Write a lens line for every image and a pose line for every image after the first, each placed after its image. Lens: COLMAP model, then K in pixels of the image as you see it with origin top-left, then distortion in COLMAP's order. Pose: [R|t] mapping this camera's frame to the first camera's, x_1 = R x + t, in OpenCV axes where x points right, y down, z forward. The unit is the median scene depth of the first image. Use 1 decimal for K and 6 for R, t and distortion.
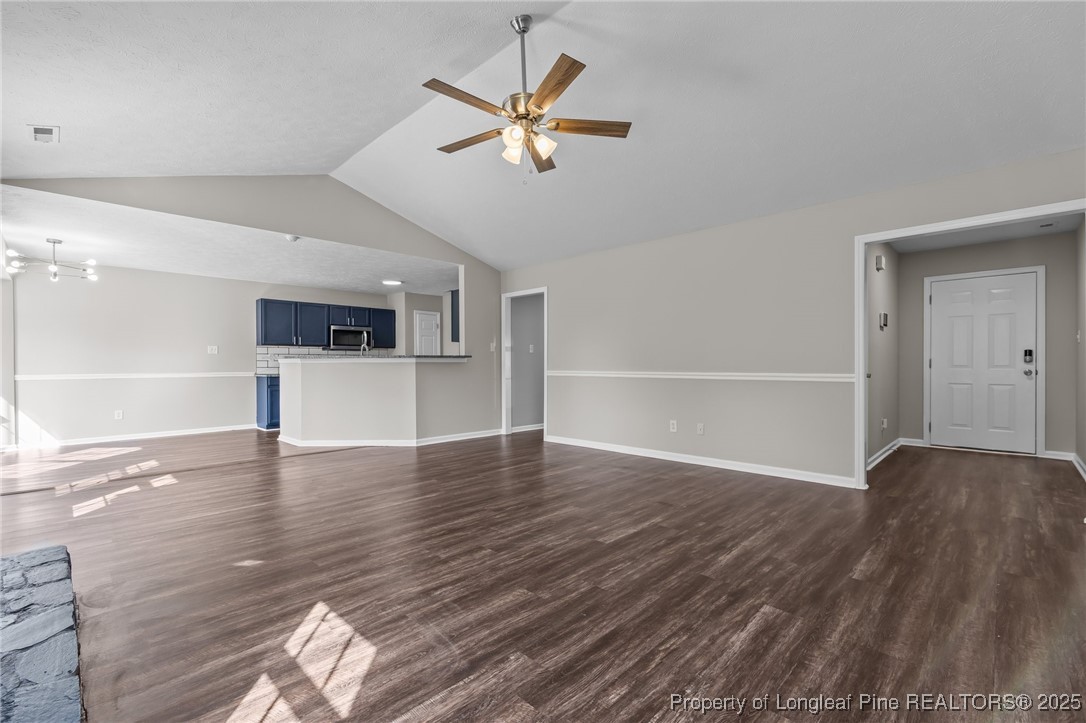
lens RADIAL K [[473.3, 0, 544.5], [0, 473.3, 367.0], [0, 0, 1]] dist [0.002029, 0.000229]
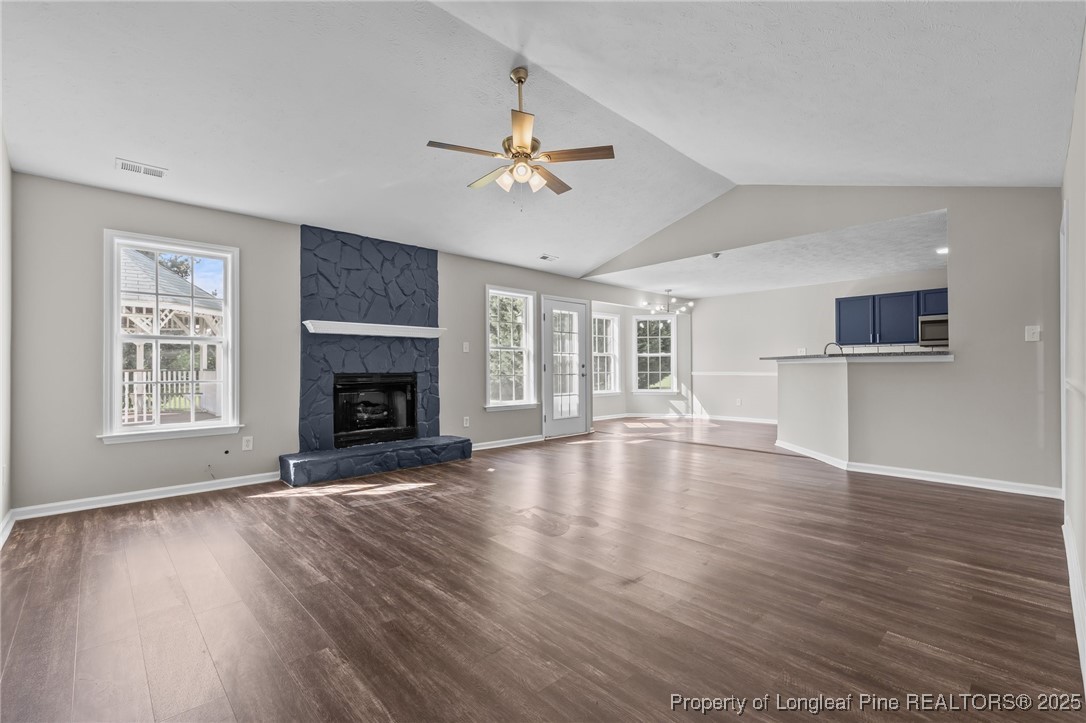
lens RADIAL K [[473.3, 0, 537.3], [0, 473.3, 367.2], [0, 0, 1]] dist [0.002029, 0.000229]
pose [[-0.044521, 0.004894, -0.998996, 1.353222], [0.000501, 0.999988, 0.004877, -0.017155], [0.999008, -0.000283, -0.044523, 1.324958]]
